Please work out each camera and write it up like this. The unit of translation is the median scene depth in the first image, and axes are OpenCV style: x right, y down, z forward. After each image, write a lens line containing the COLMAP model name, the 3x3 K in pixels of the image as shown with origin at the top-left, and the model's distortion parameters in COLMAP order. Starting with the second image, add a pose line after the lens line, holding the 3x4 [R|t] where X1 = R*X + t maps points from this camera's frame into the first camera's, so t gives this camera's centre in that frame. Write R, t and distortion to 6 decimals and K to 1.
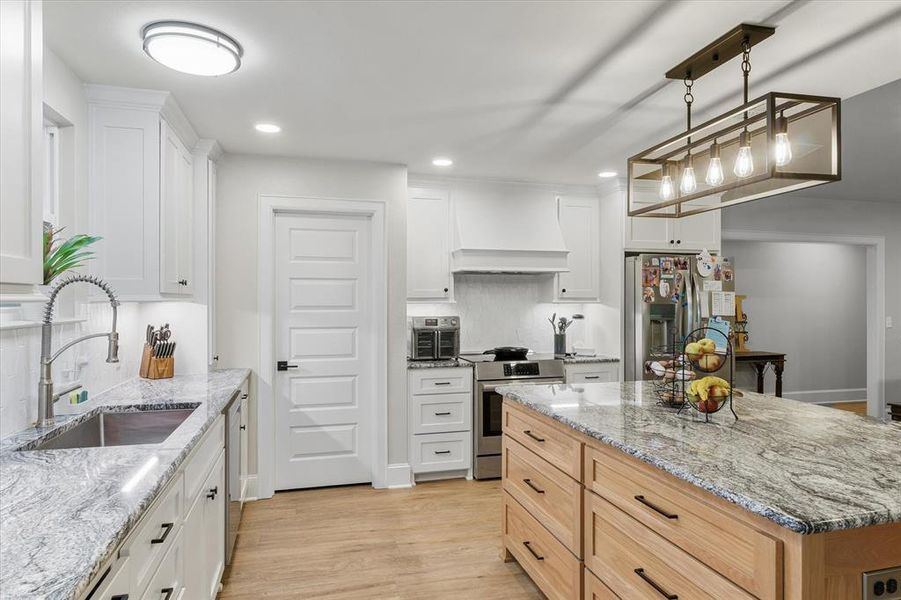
lens RADIAL K [[537.8, 0, 445.1], [0, 537.8, 304.2], [0, 0, 1]] dist [-0.000194, 0.000896]
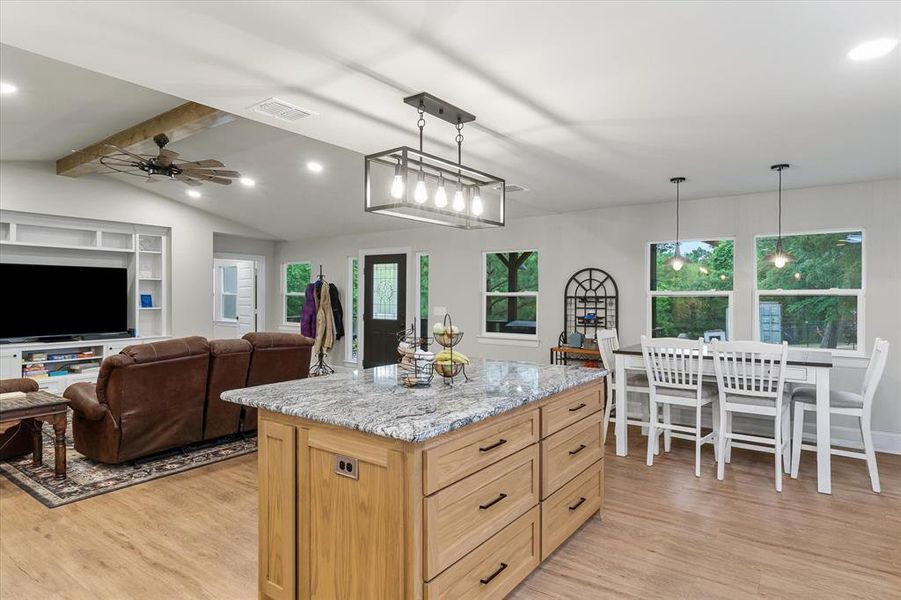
lens RADIAL K [[508.7, 0, 450.5], [0, 508.7, 300.0], [0, 0, 1]] dist [-0.002862, 0.000133]
pose [[-0.628919, -0.009035, 0.777419, -0.251127], [0.000231, 0.999930, 0.011809, -0.003449], [-0.777471, 0.007606, -0.628873, 0.903027]]
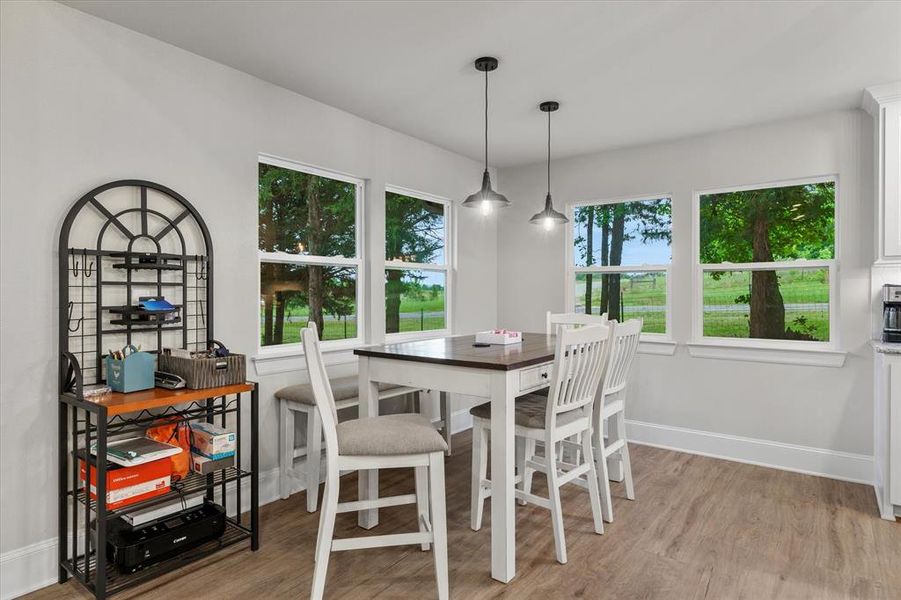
lens RADIAL K [[507.7, 0, 434.6], [0, 507.7, 293.0], [0, 0, 1]] dist [-0.000534, 0.000688]
pose [[-0.794640, -0.005388, -0.607057, 0.679033], [-0.007799, 0.999969, 0.001333, 0.042552], [0.607030, 0.005794, -0.794657, 0.348124]]
